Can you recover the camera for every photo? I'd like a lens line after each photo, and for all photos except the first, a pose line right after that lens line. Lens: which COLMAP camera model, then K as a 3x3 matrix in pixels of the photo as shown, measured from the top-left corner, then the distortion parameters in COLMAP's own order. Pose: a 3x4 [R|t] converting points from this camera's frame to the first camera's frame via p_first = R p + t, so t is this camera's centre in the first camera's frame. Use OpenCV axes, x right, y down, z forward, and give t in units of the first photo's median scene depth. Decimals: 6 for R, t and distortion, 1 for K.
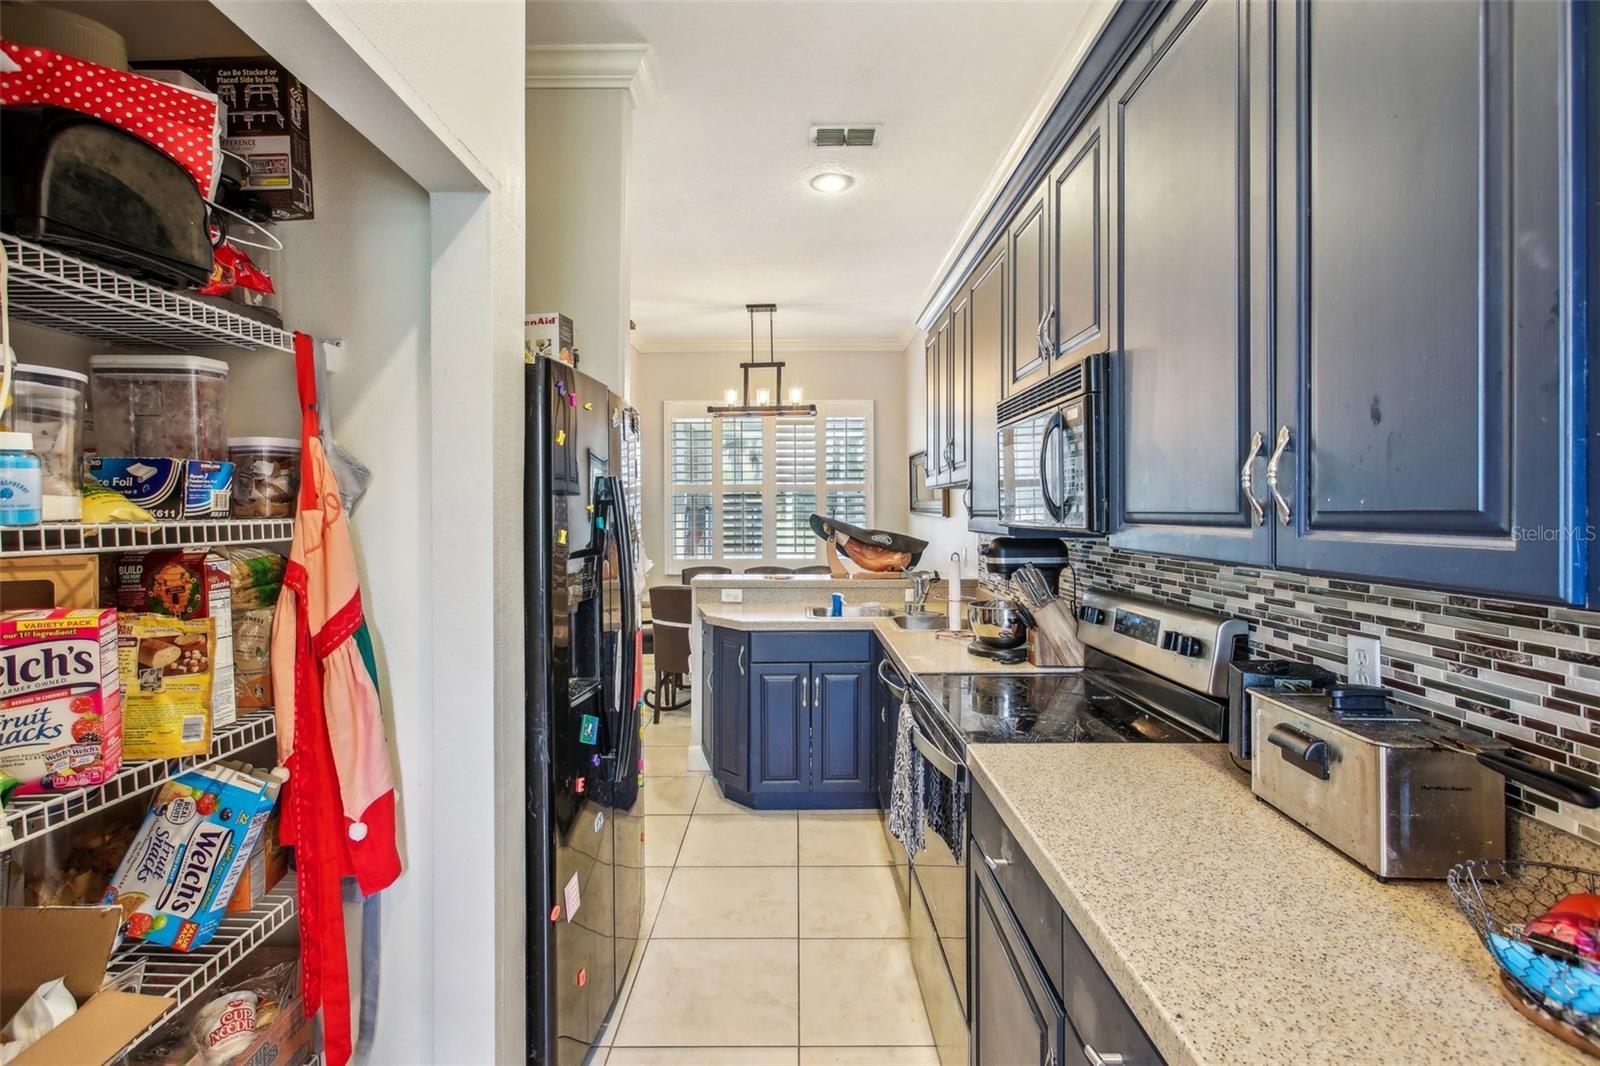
lens RADIAL K [[734.4, 0, 795.4], [0, 734.4, 508.7], [0, 0, 1]] dist [-0.009333, 0.006213]
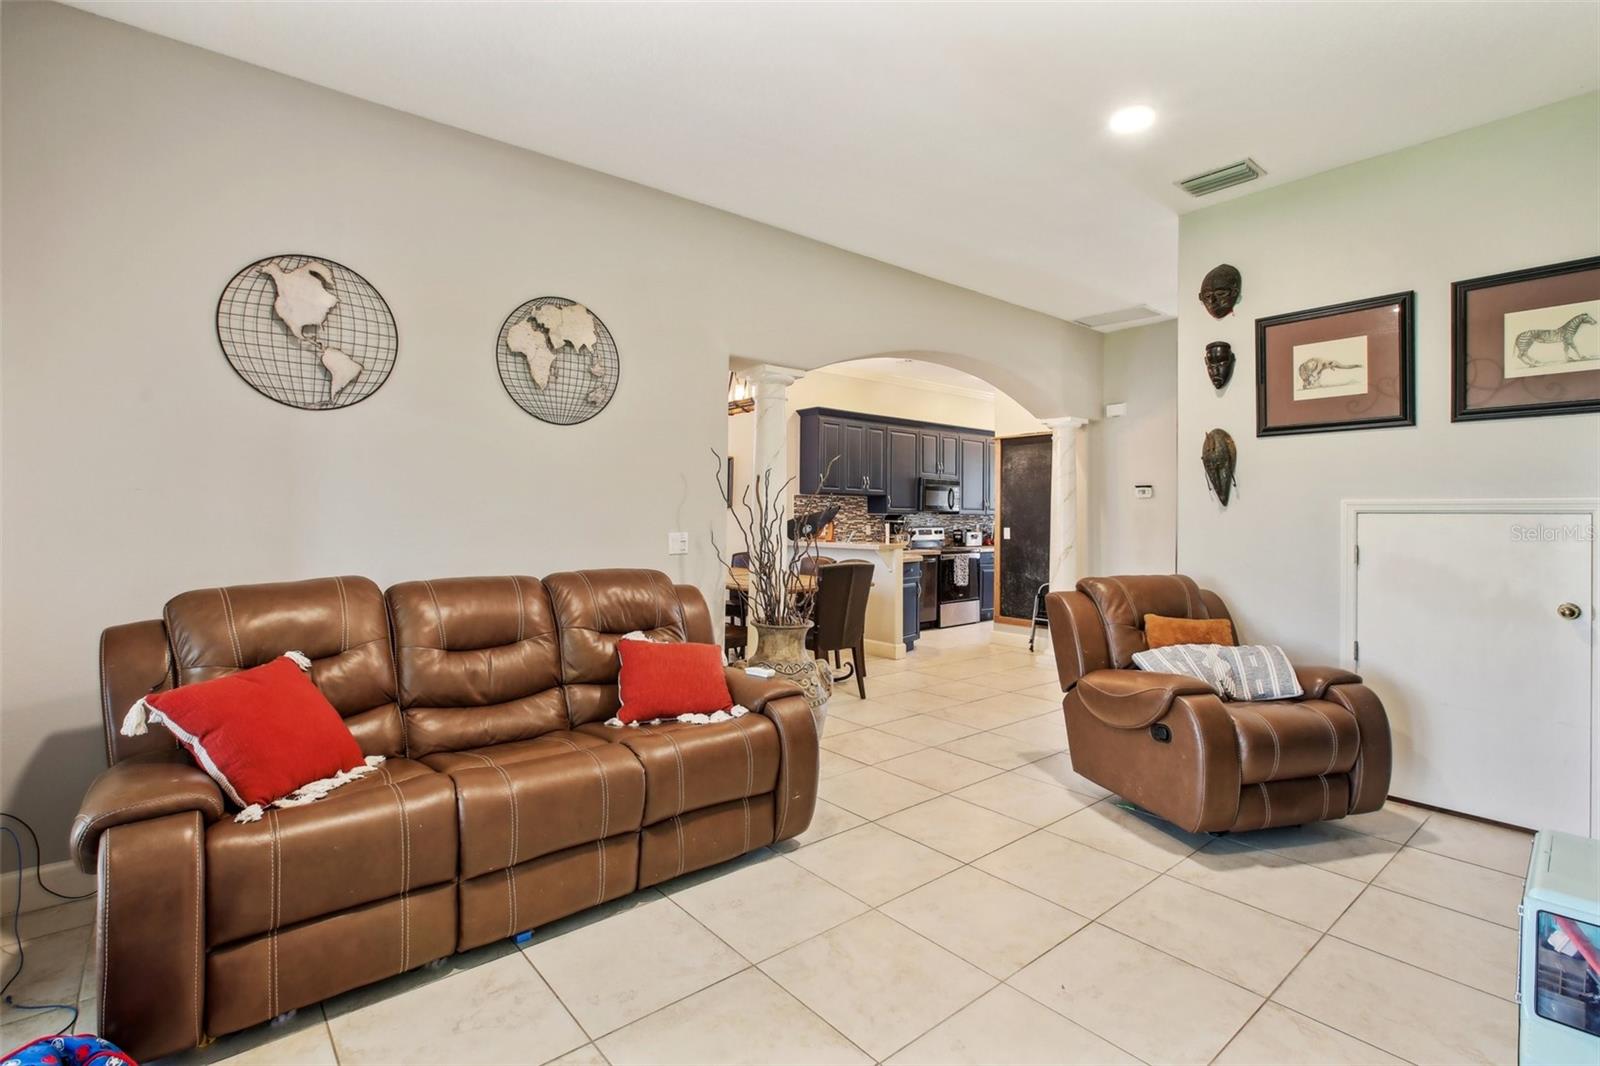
lens RADIAL K [[734.4, 0, 773.5], [0, 734.4, 509.0], [0, 0, 1]] dist [-0.009333, 0.006213]
pose [[-0.617020, 0.006001, 0.786924, -2.222017], [-0.009757, 0.999836, -0.015275, 0.079839], [-0.786887, -0.017103, -0.616860, 3.937879]]
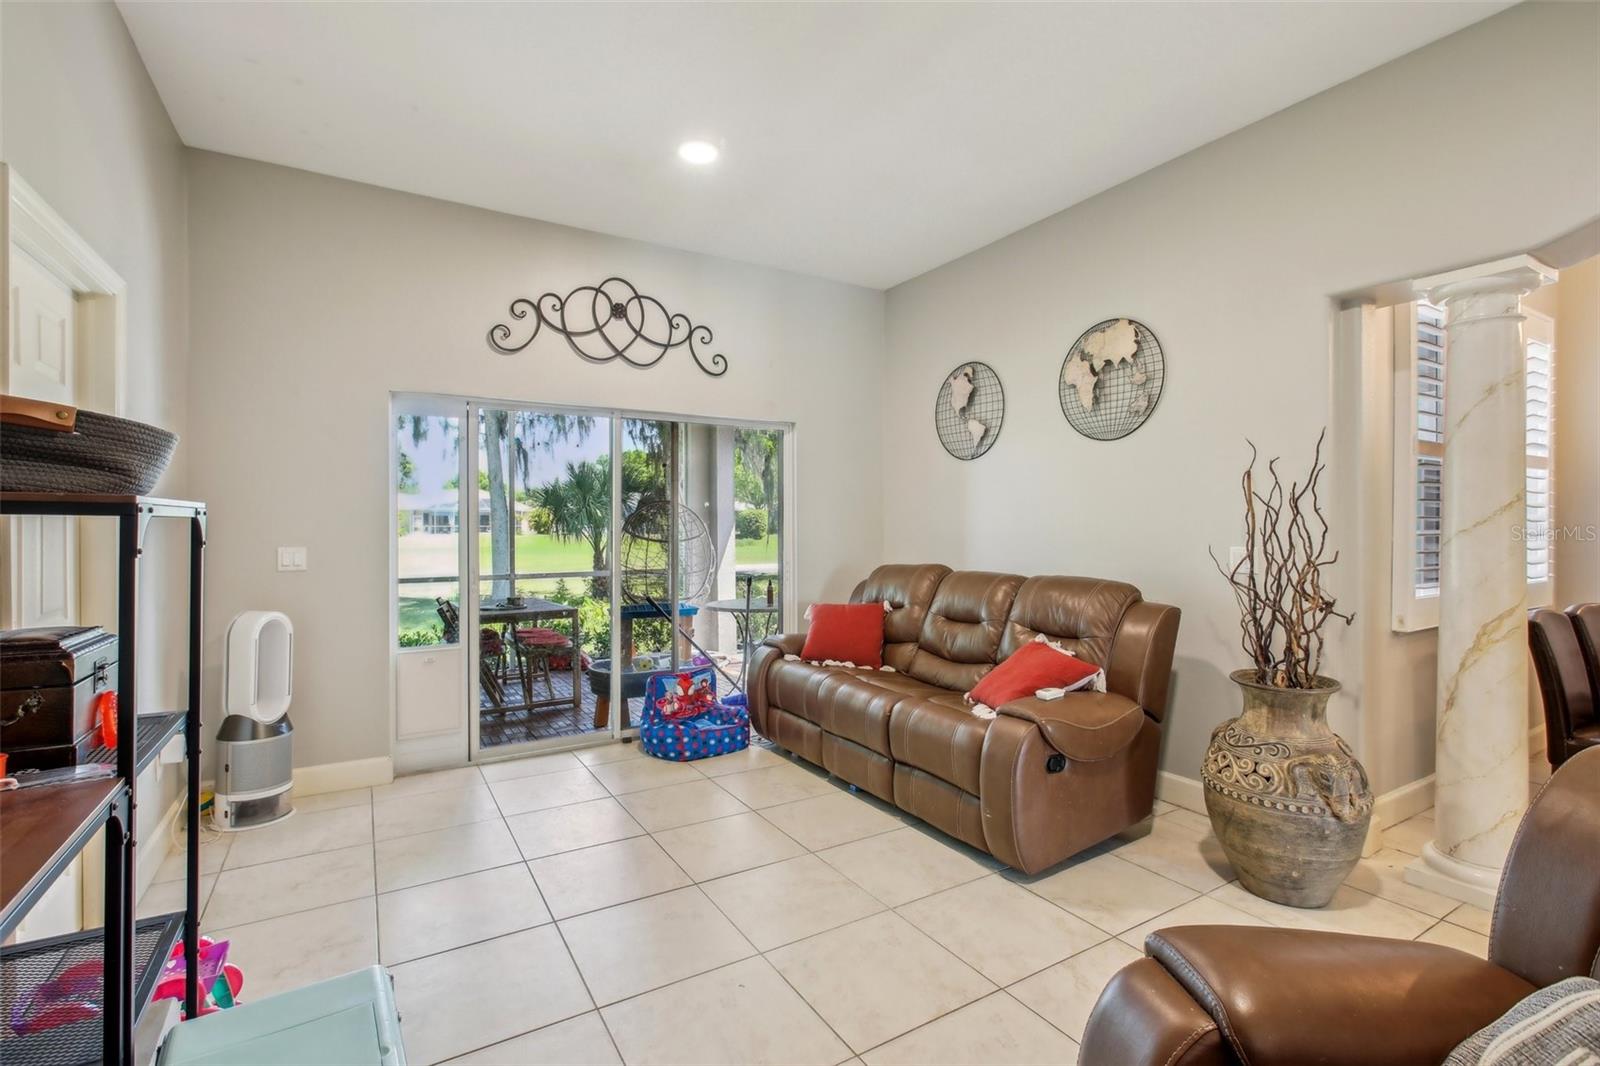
lens RADIAL K [[734.4, 0, 805.1], [0, 734.4, 525.5], [0, 0, 1]] dist [-0.009333, 0.006213]
pose [[0.857614, 0.004600, 0.514274, -2.144837], [-0.007962, 0.999959, 0.004333, 0.069595], [-0.514233, -0.007810, 0.857615, 2.335322]]
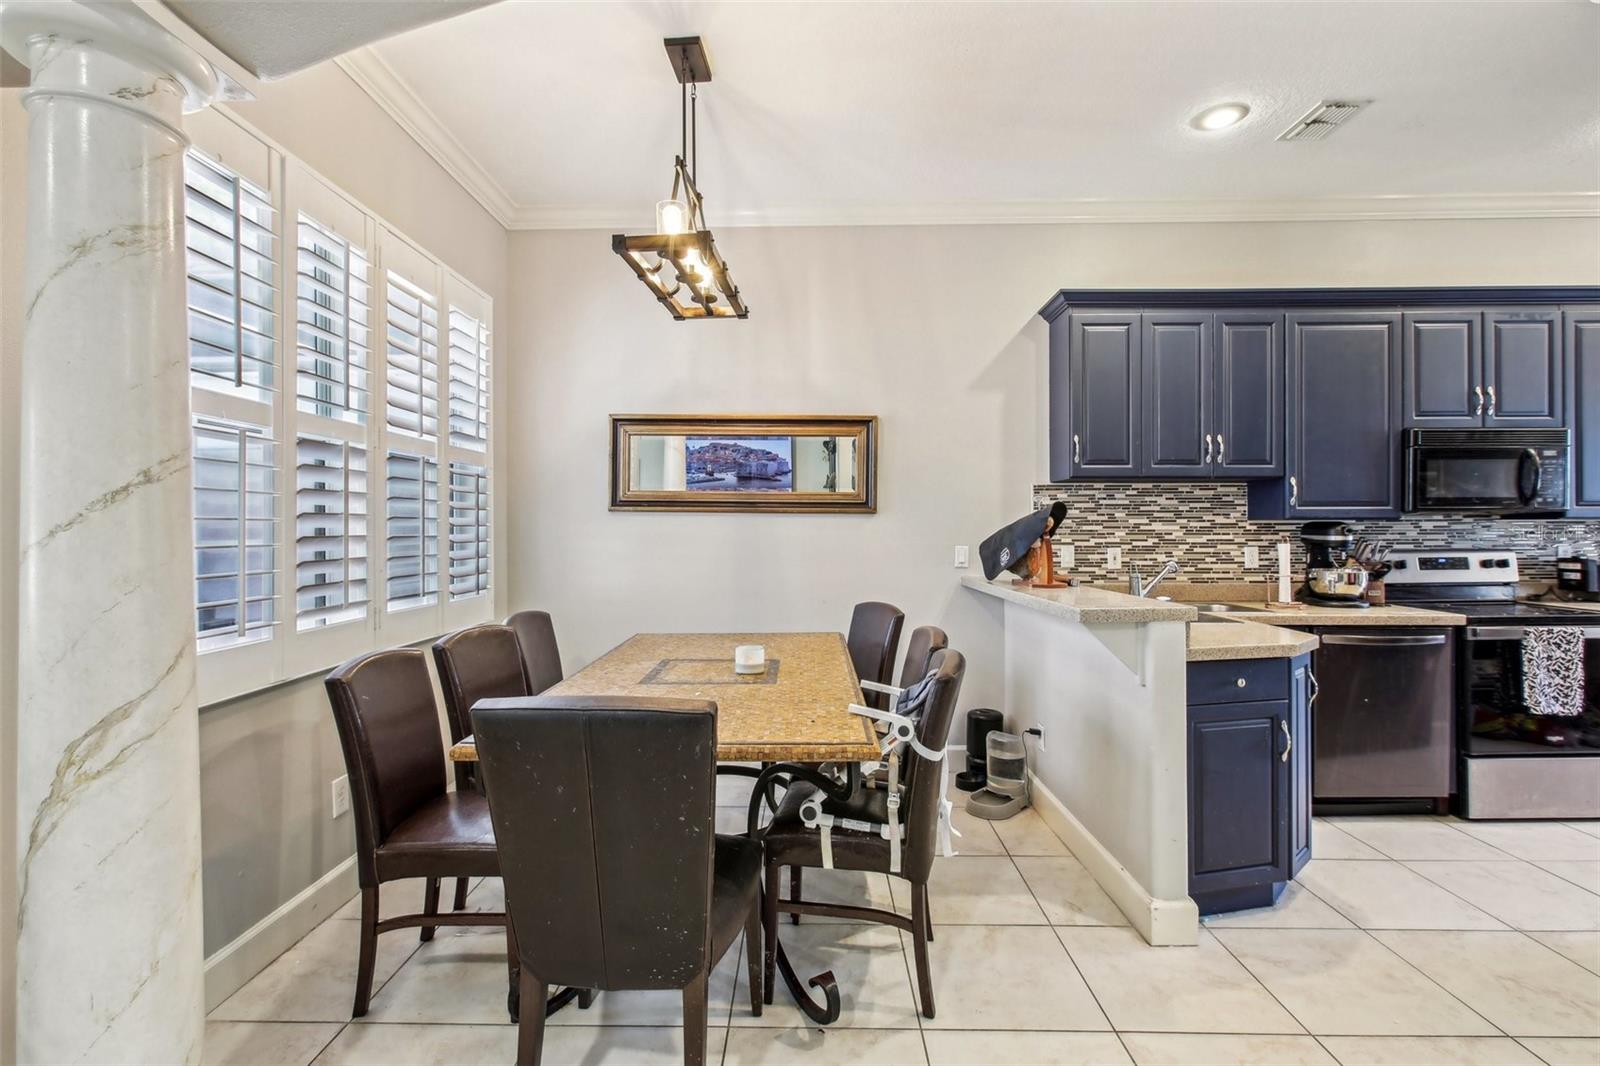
lens RADIAL K [[734.4, 0, 798.8], [0, 734.4, 529.0], [0, 0, 1]] dist [-0.009333, 0.006213]
pose [[0.017156, 0.002209, 0.999850, -1.238405], [-0.000319, 0.999998, -0.002204, 0.064427], [-0.999853, -0.000281, 0.017156, 2.233859]]
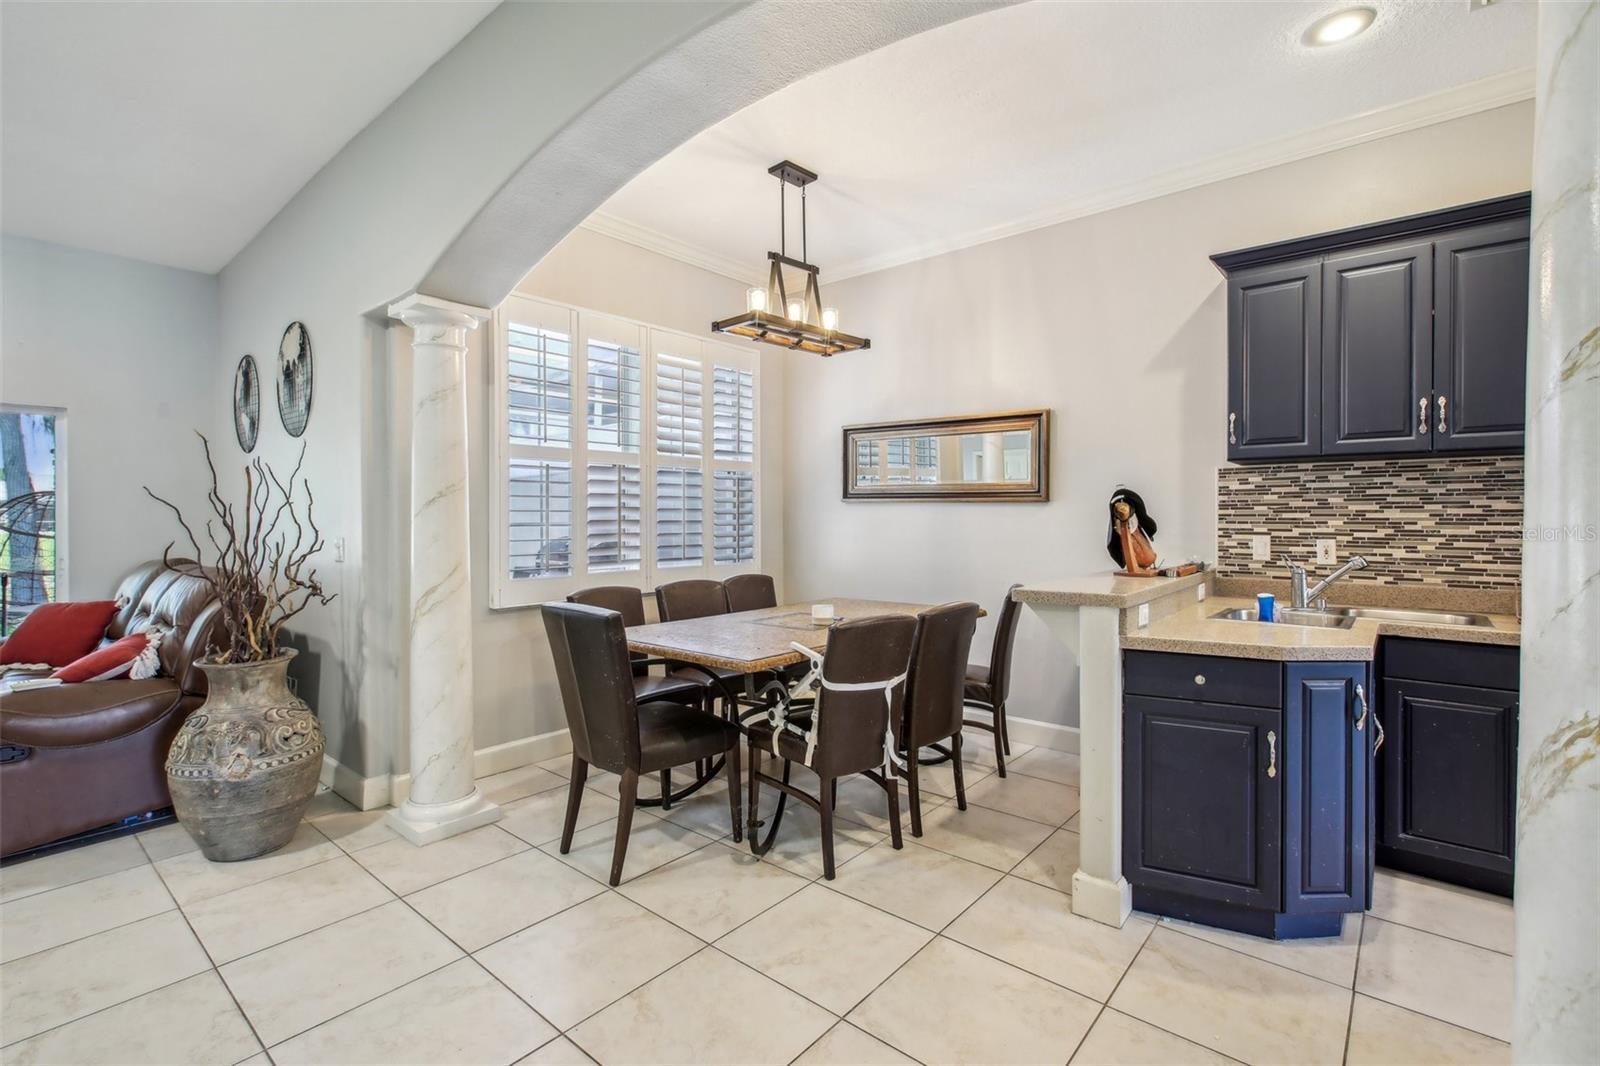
lens RADIAL K [[734.4, 0, 793.2], [0, 734.4, 517.5], [0, 0, 1]] dist [-0.009333, 0.006213]
pose [[0.649939, 0.001565, 0.759985, -1.289931], [-0.002957, 0.999996, 0.000470, 0.063721], [-0.759980, -0.002553, 0.649941, 1.414247]]
